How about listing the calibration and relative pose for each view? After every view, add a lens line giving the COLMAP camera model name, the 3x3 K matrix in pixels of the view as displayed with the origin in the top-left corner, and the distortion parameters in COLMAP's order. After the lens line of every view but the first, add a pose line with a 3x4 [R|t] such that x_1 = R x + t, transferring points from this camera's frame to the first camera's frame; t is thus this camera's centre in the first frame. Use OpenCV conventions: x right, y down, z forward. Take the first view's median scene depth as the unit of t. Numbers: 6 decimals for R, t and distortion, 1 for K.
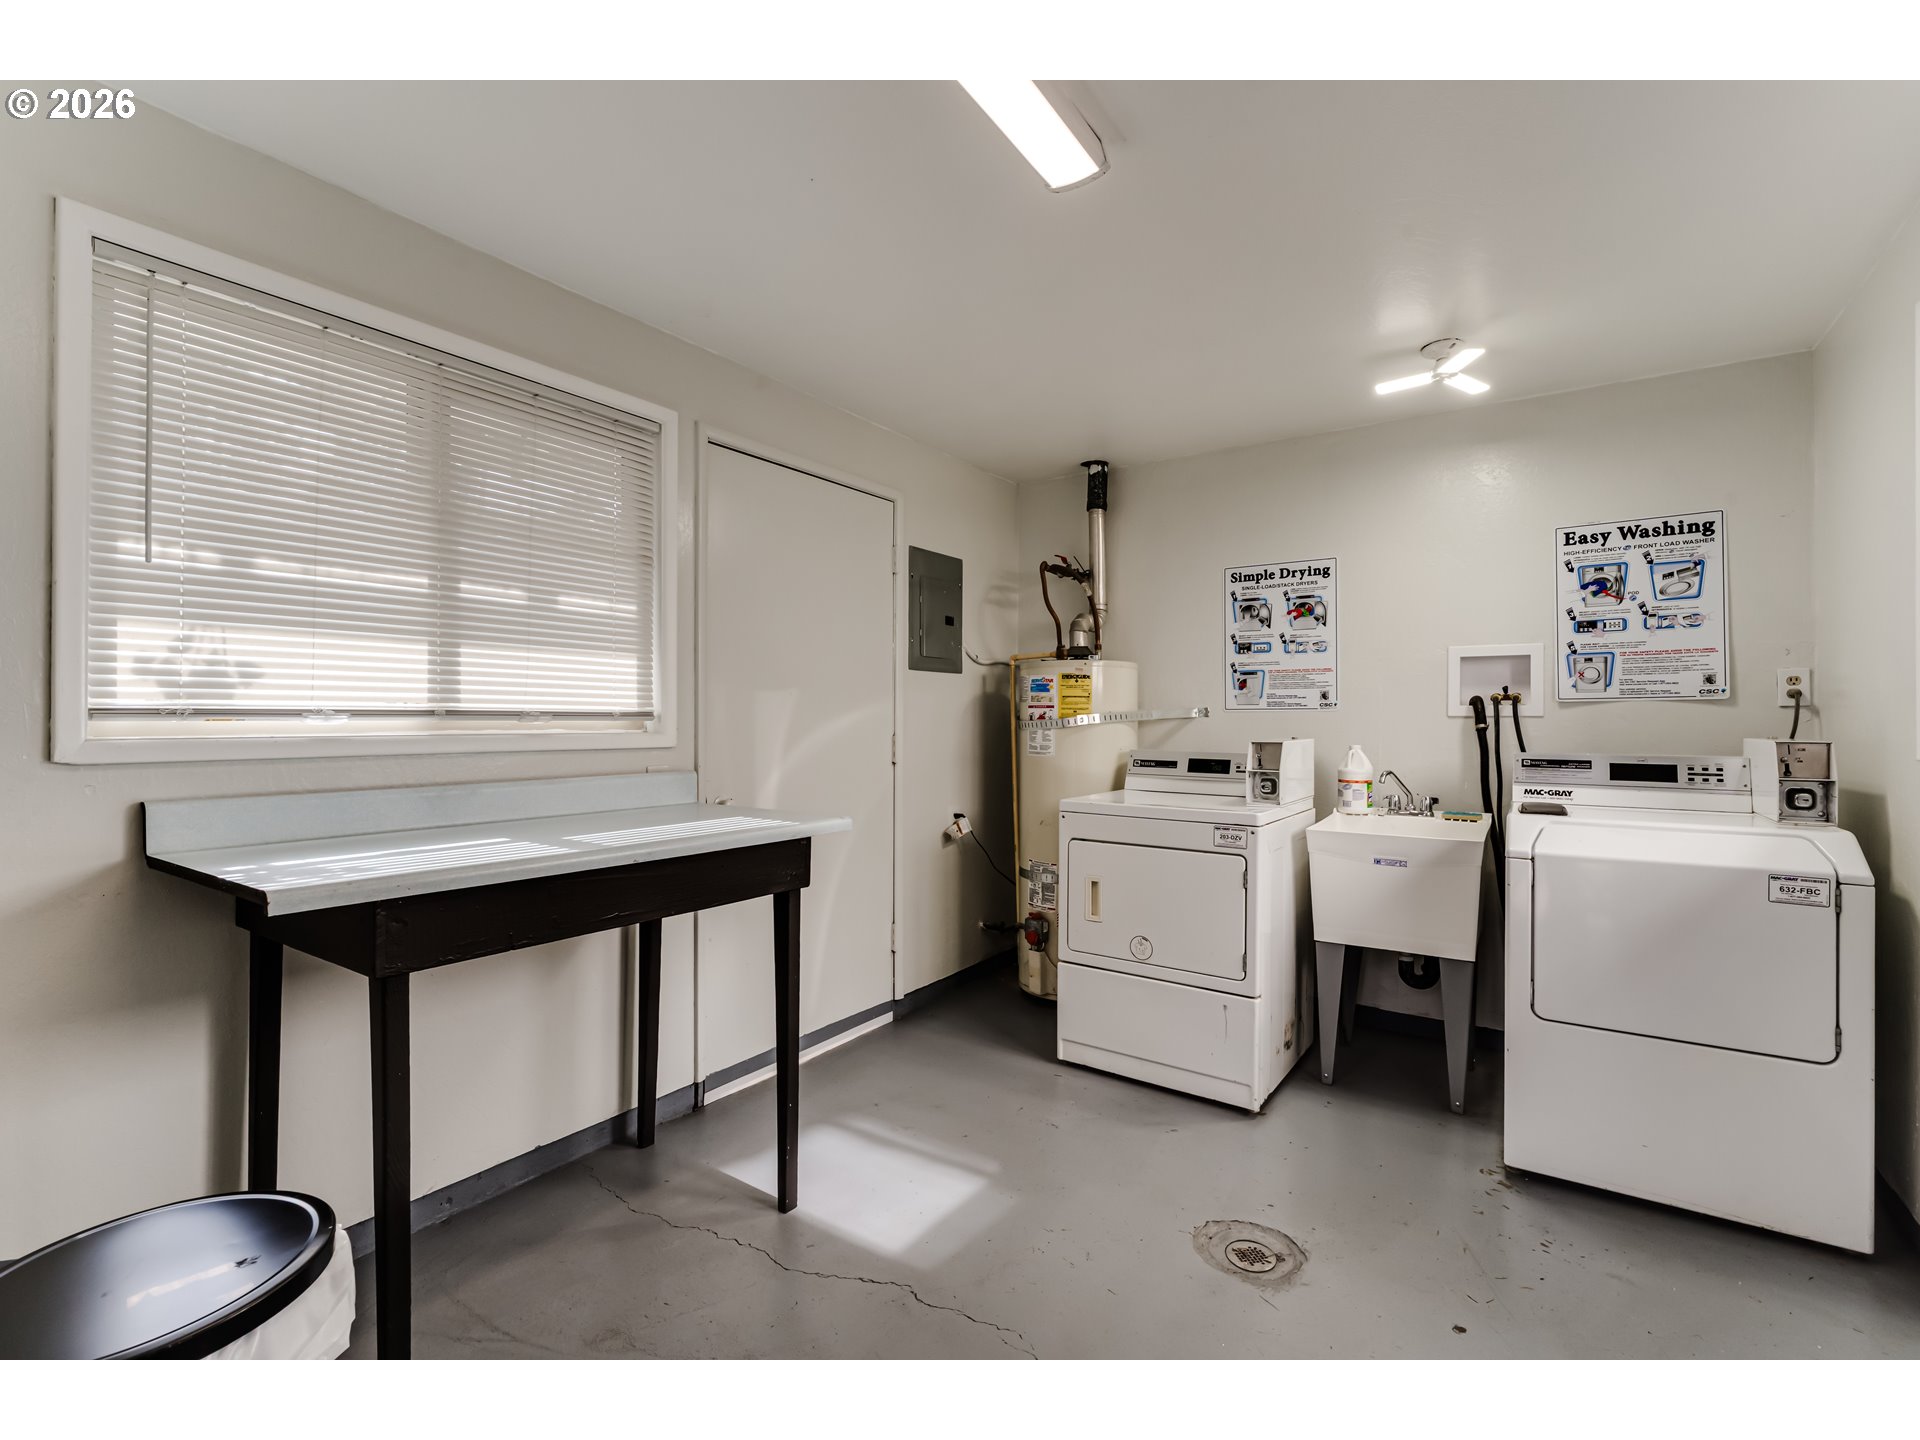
lens RADIAL K [[832.3, 0, 960.0], [0, 832.3, 720.0], [0, 0, 1]] dist [-0.004099, 0.000467]
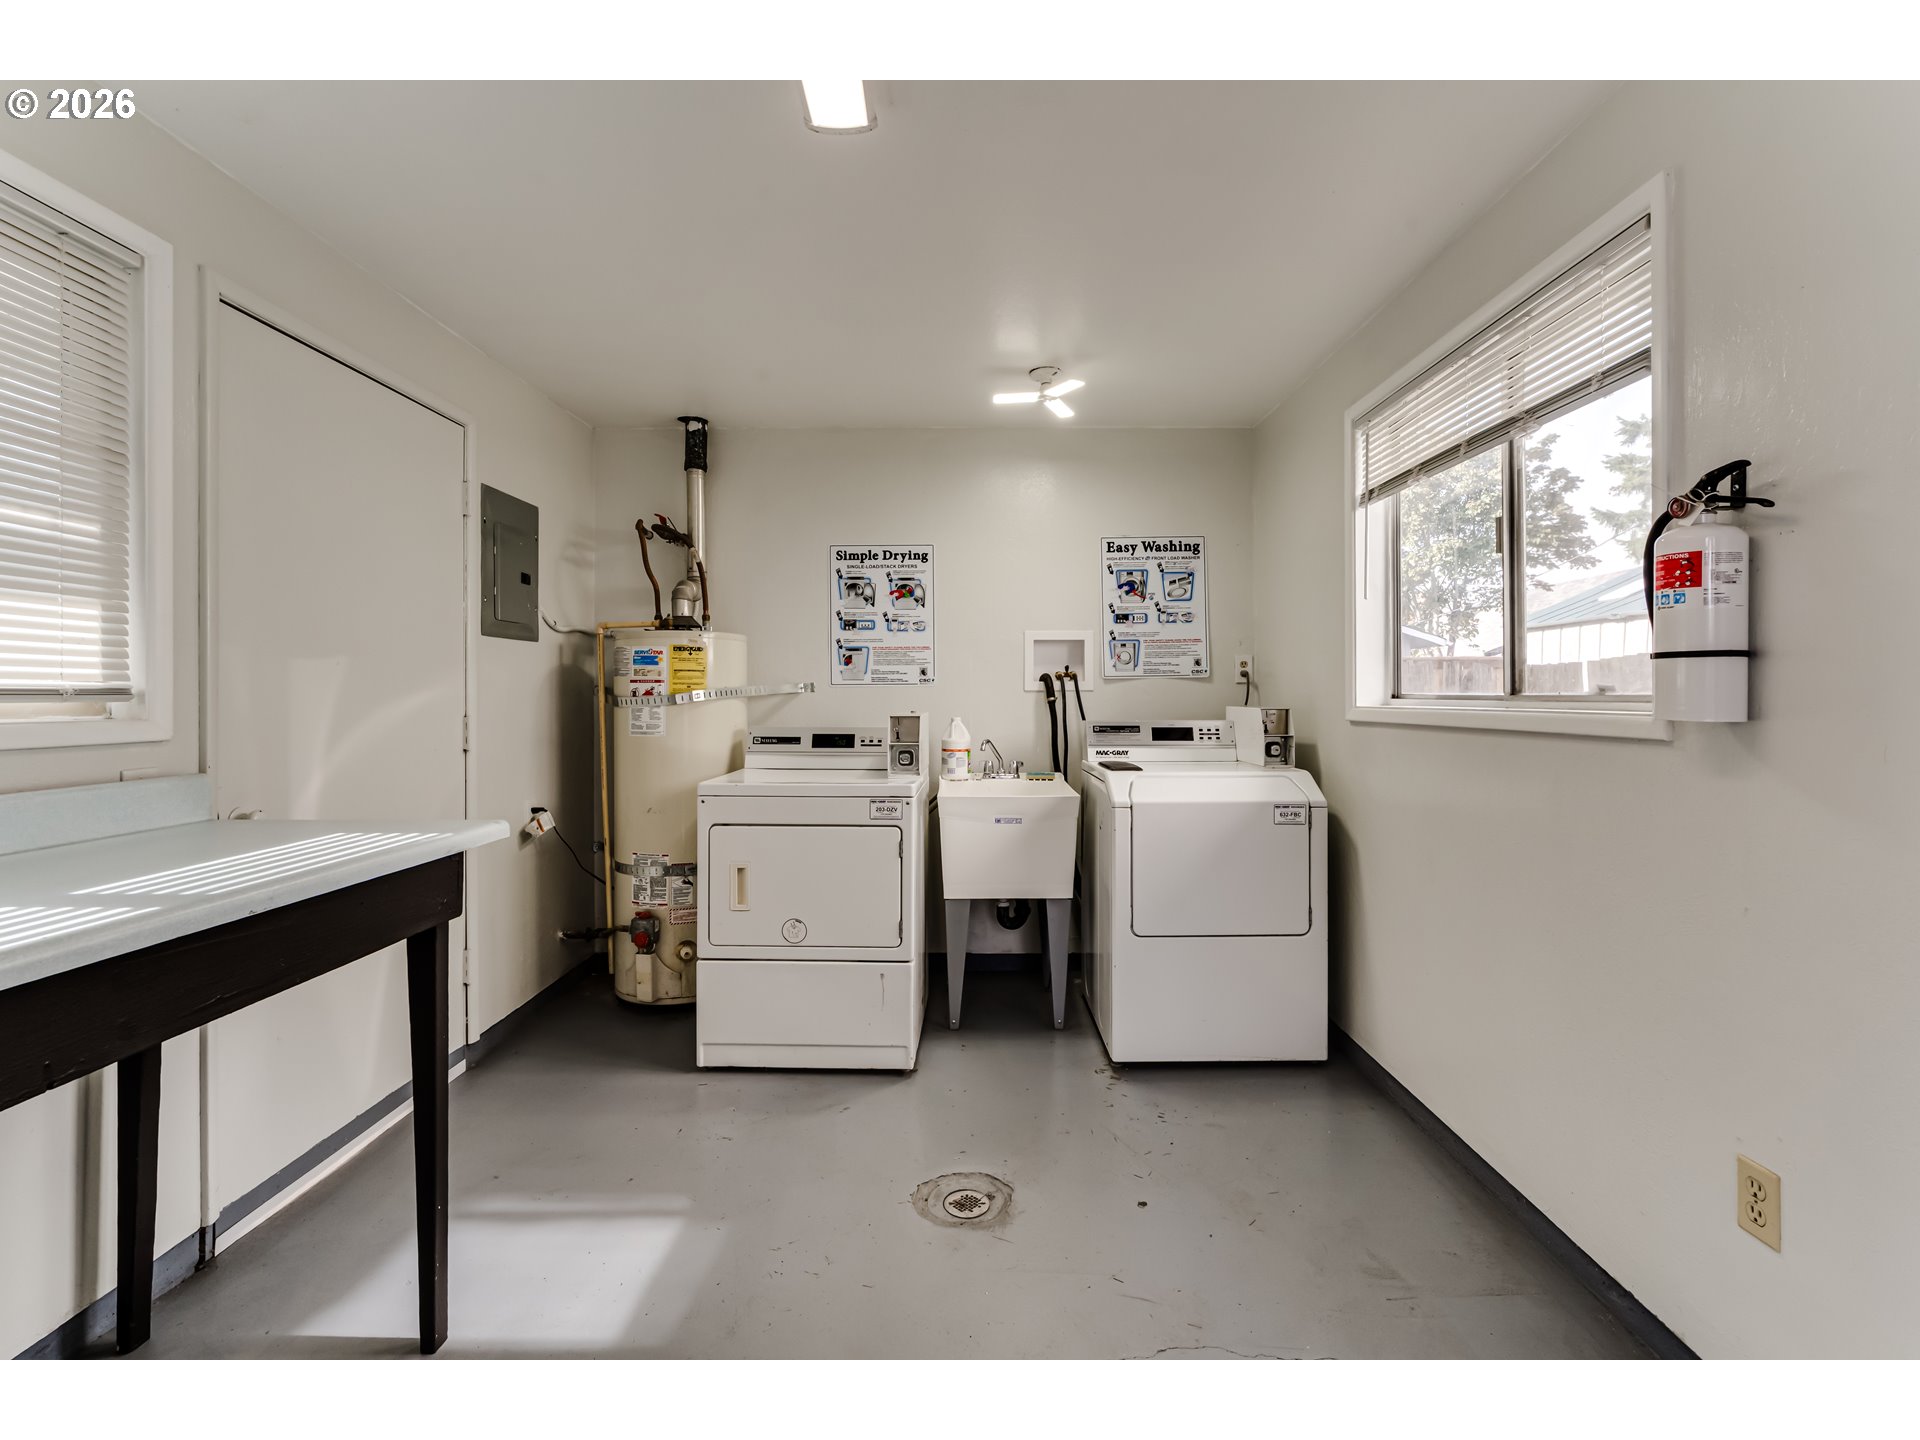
lens RADIAL K [[846.9, 0, 959.1], [0, 846.9, 695.0], [0, 0, 1]] dist [-0.012090, 0.006479]
pose [[0.839957, -0.005852, 0.542621, -0.138971], [0.005543, 0.999982, 0.002205, -0.001775], [-0.542624, 0.001155, 0.839975, 0.061577]]
